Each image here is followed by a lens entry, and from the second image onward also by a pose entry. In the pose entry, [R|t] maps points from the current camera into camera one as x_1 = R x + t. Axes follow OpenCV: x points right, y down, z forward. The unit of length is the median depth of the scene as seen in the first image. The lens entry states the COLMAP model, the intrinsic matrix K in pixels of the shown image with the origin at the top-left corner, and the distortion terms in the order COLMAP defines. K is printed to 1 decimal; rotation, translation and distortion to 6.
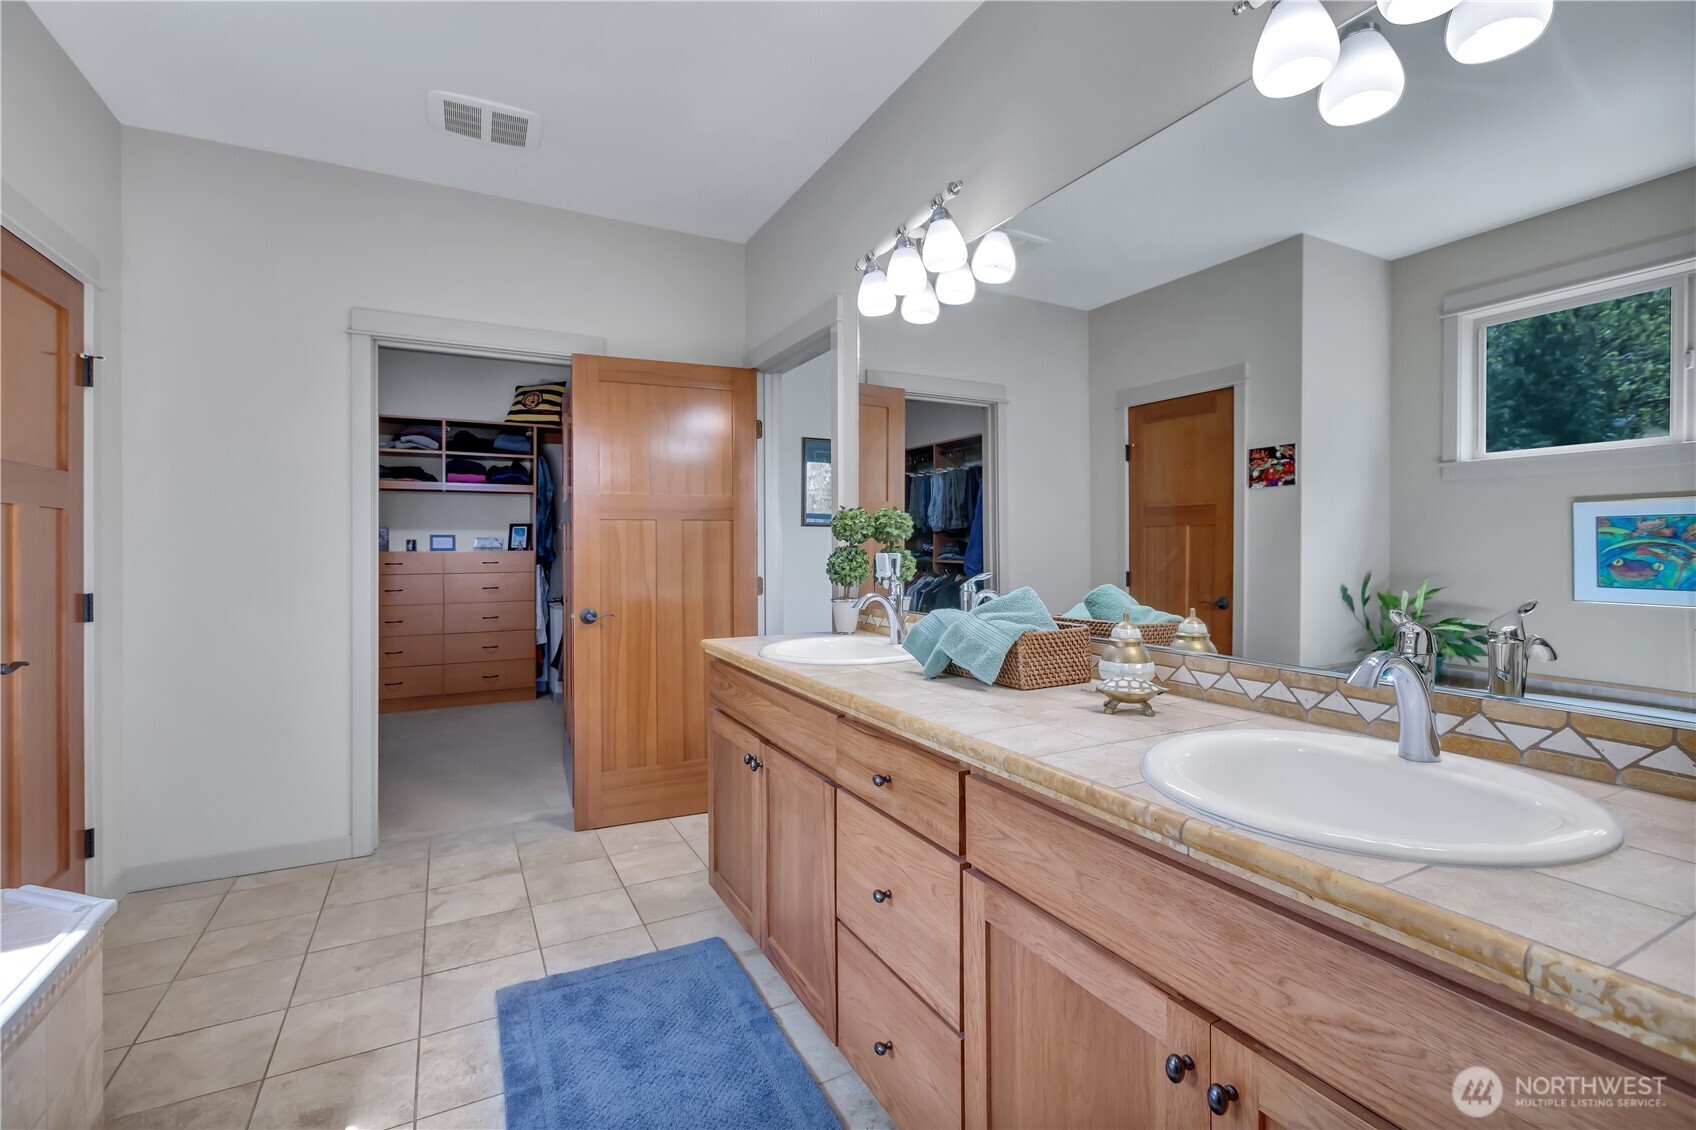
lens RADIAL K [[762.3, 0, 848.1], [0, 762.3, 548.6], [0, 0, 1]] dist [0.002190, 0.000233]
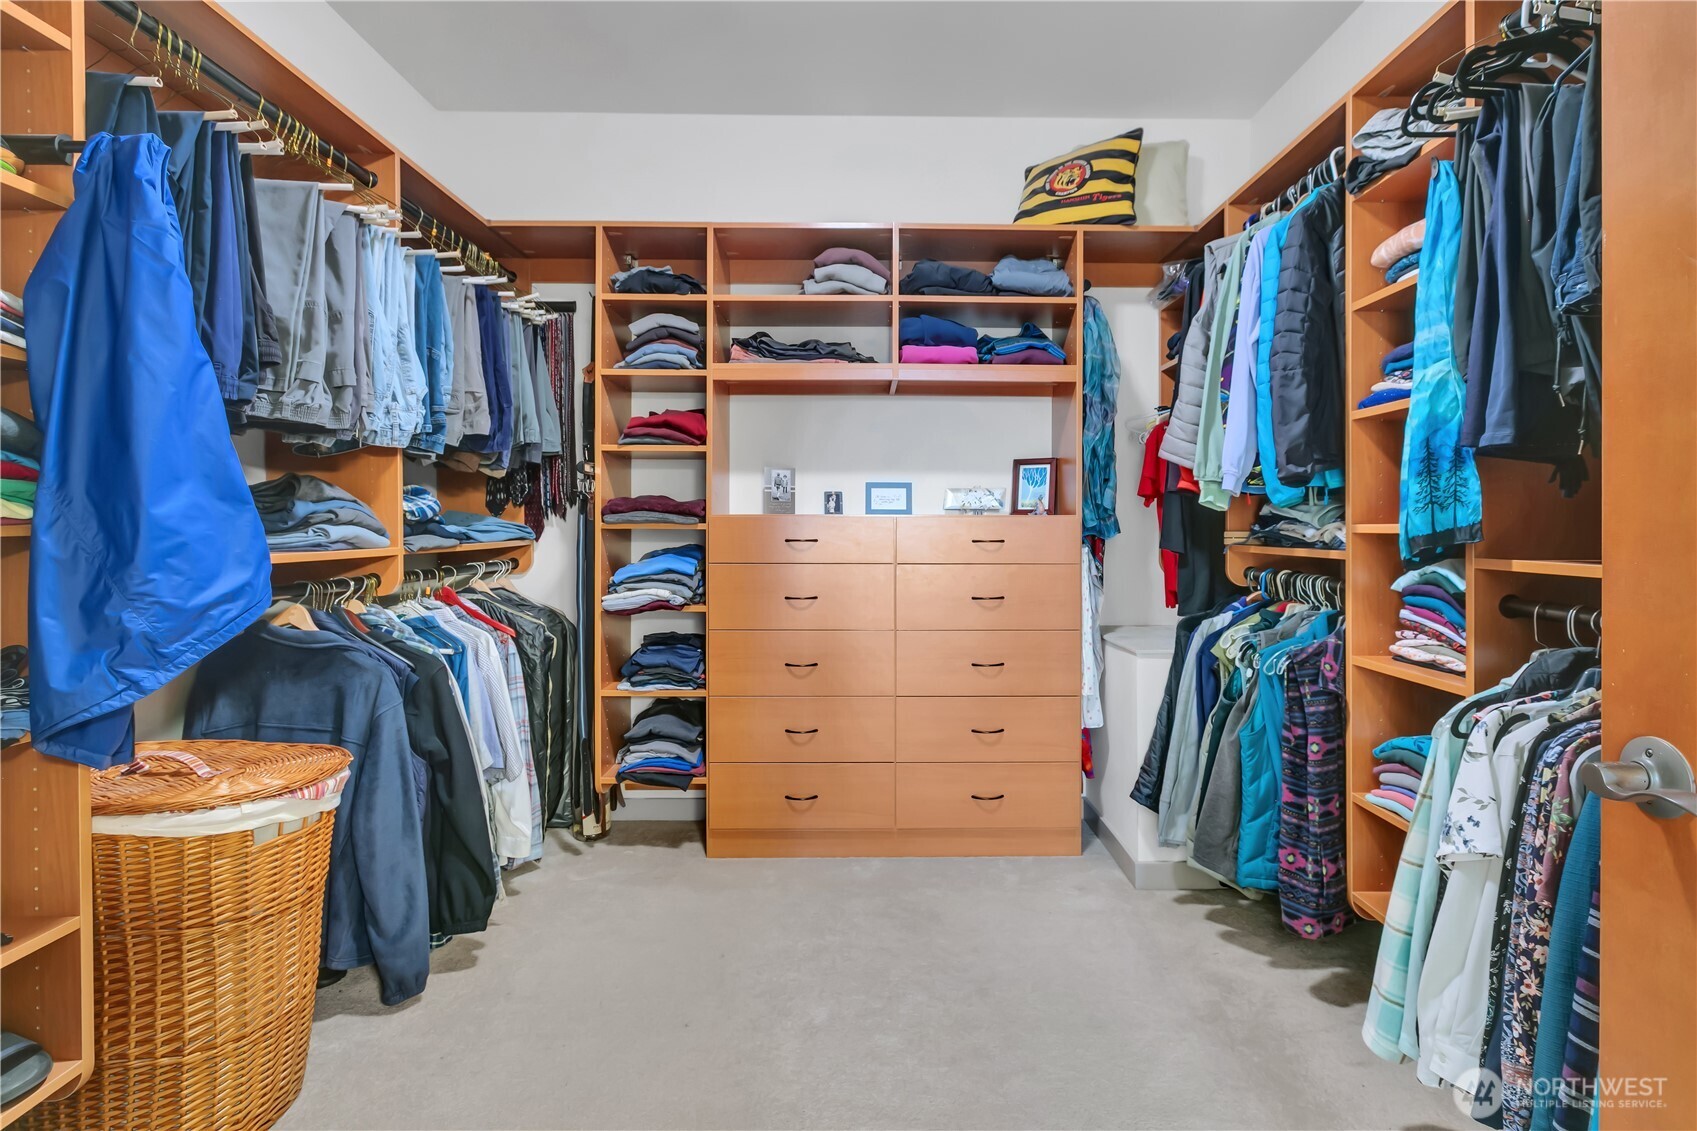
lens RADIAL K [[762.8, 0, 849.4], [0, 762.8, 547.0], [0, 0, 1]] dist [0.002190, 0.000233]
pose [[0.889093, 0.010663, -0.457602, -0.327149], [-0.003609, 0.999861, 0.016289, 0.014494], [0.457712, -0.012831, 0.889008, 0.550887]]
